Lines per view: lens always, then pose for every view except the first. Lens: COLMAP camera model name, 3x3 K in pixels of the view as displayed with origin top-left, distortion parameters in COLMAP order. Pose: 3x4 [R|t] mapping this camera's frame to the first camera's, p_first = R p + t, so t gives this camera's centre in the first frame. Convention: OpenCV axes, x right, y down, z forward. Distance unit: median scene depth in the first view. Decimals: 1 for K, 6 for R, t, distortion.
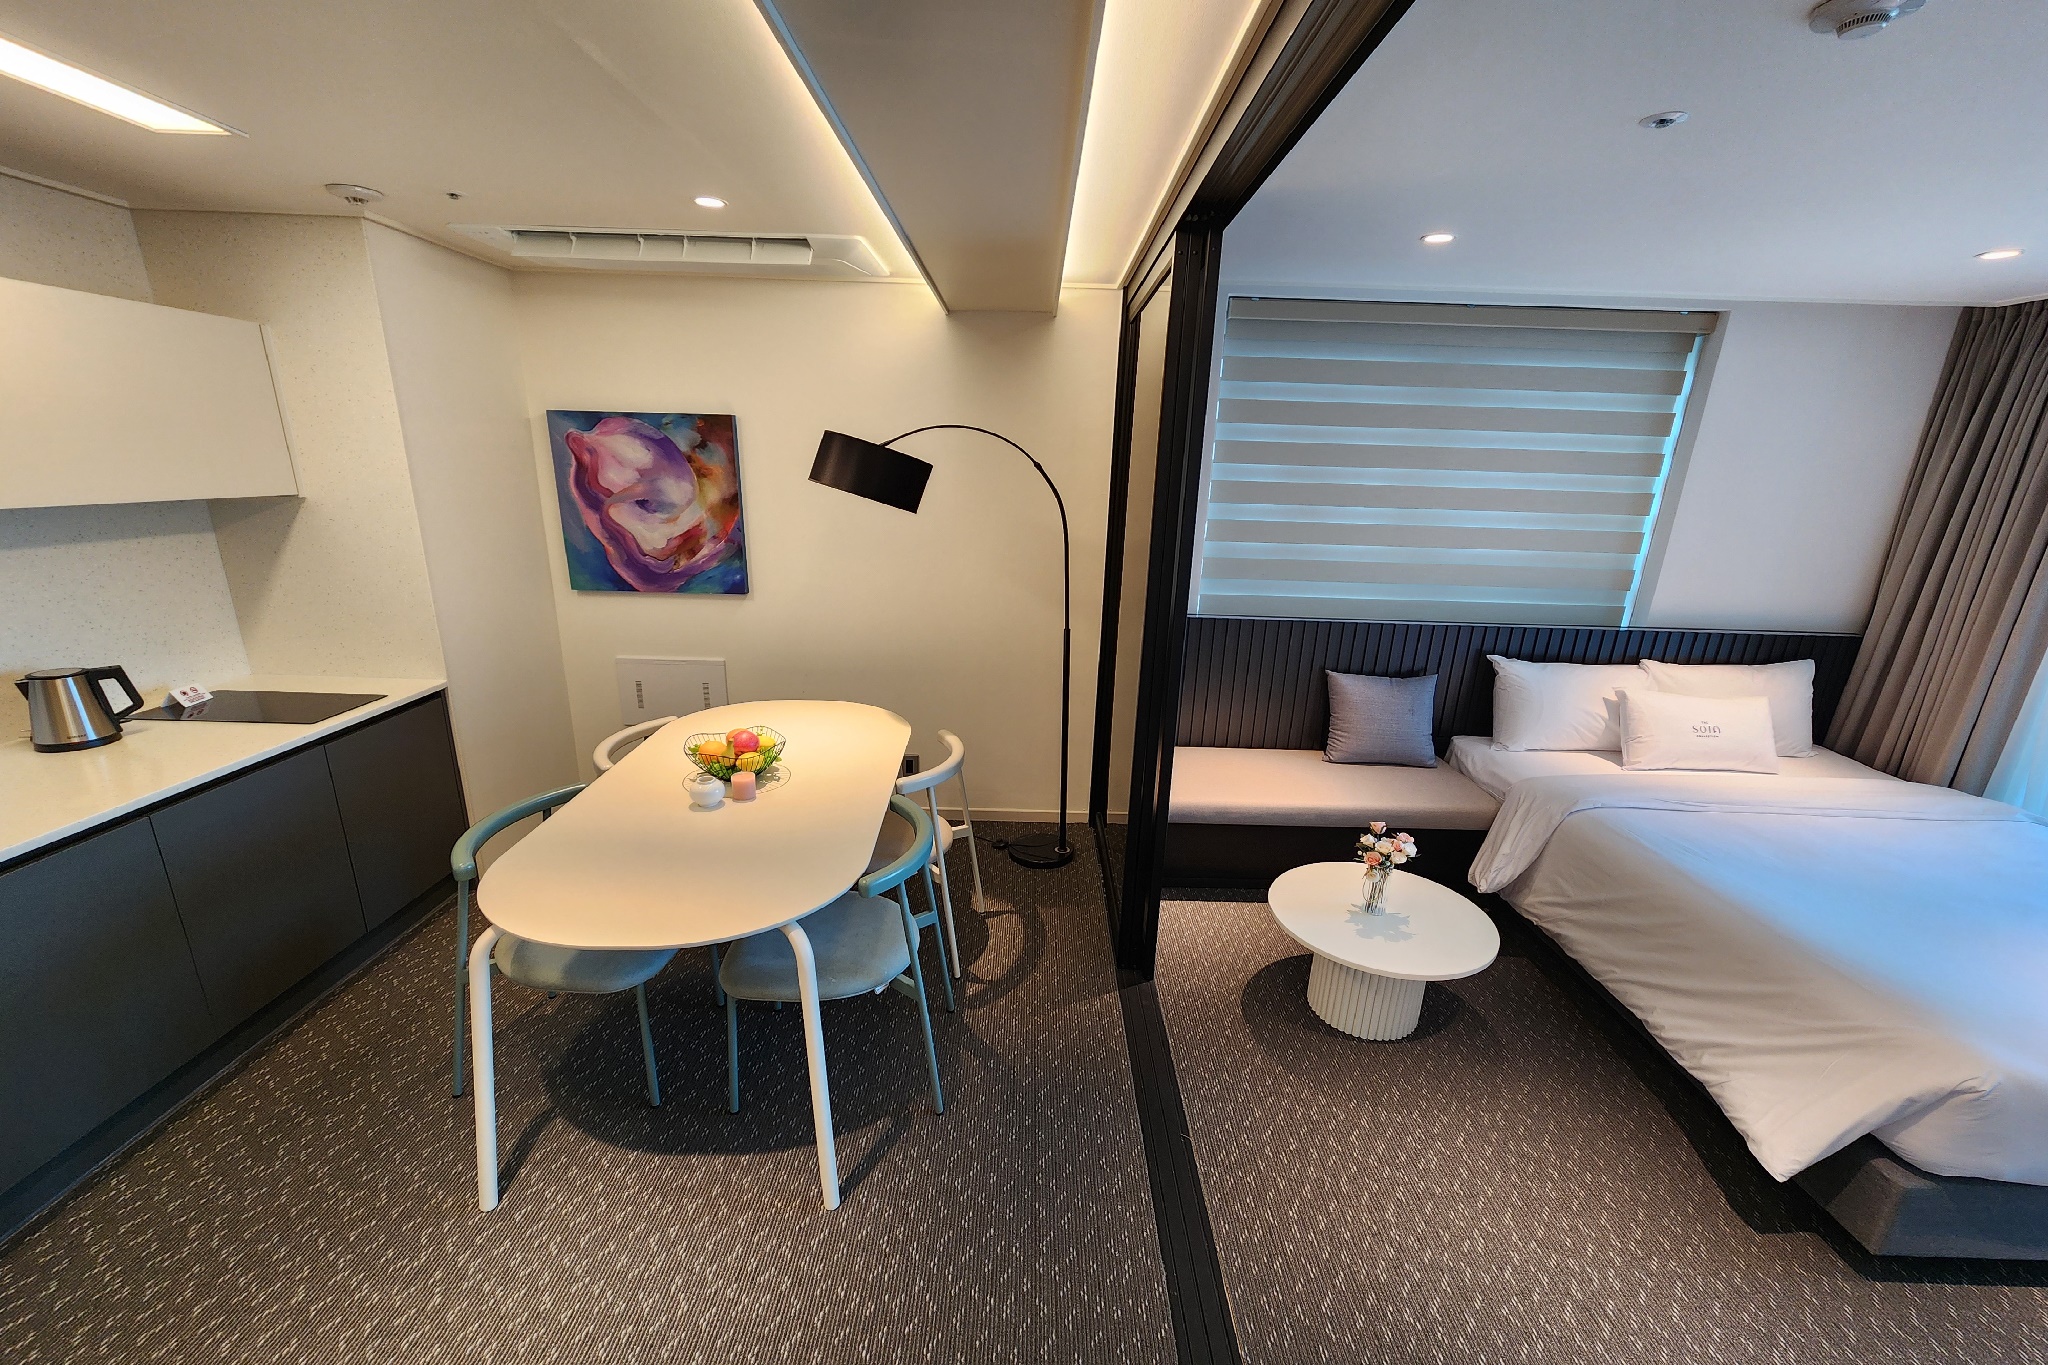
lens RADIAL K [[821.1, 0, 1033.7], [0, 821.1, 738.3], [0, 0, 1]] dist [-0.000559, -0.000032]
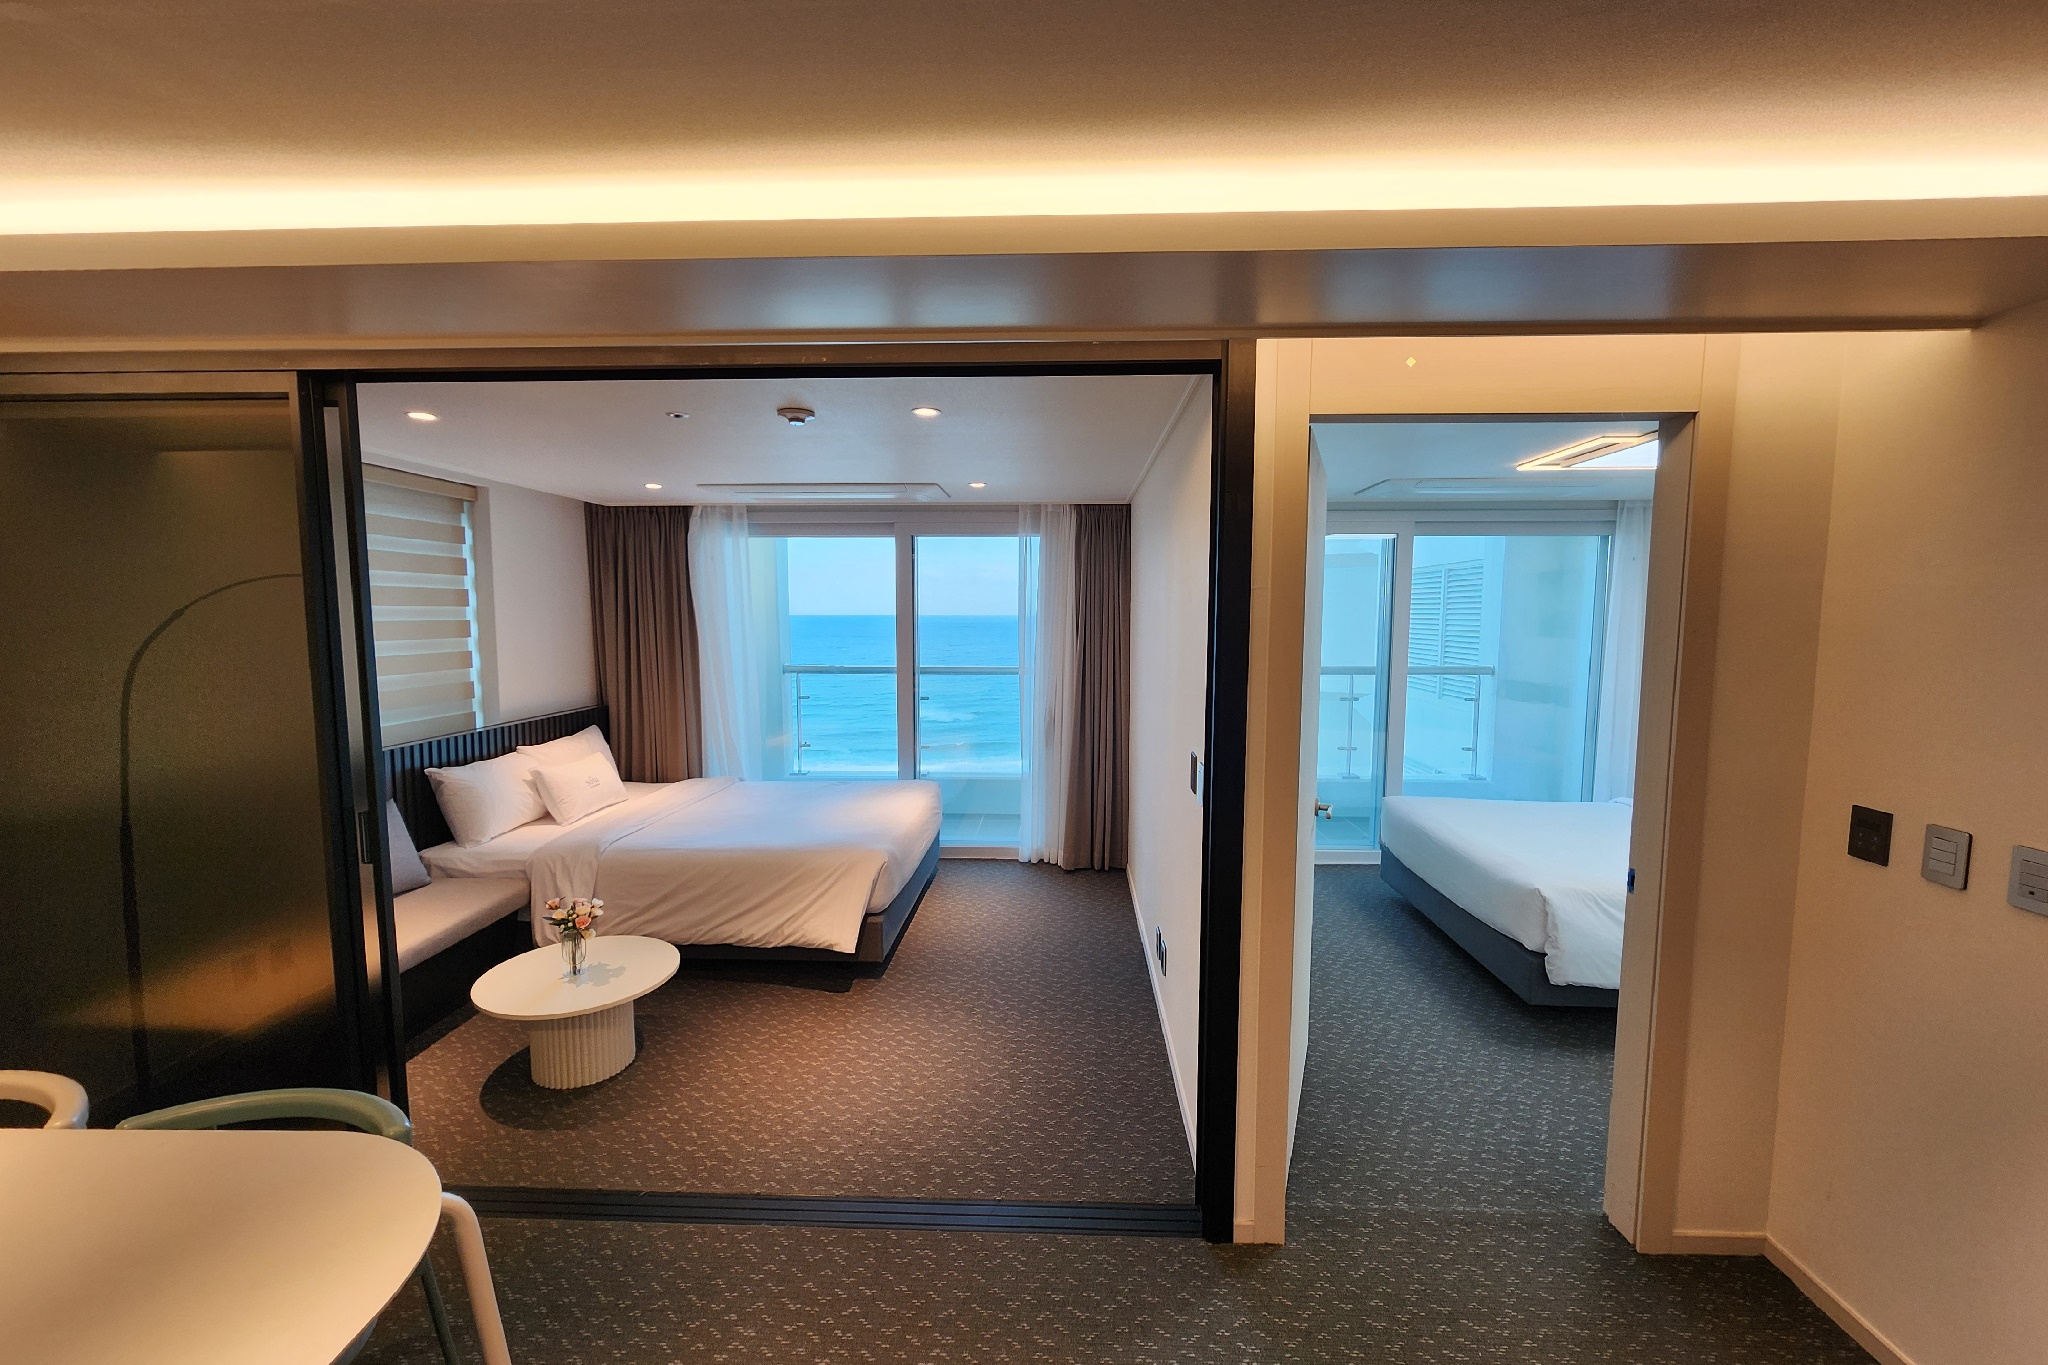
lens RADIAL K [[821.1, 0, 1033.7], [0, 821.1, 738.3], [0, 0, 1]] dist [-0.000559, -0.000032]
pose [[0.042632, -0.177930, 0.983119, -0.587302], [0.318156, 0.935205, 0.155462, -0.067855], [-0.947079, 0.306157, 0.096480, 0.165766]]
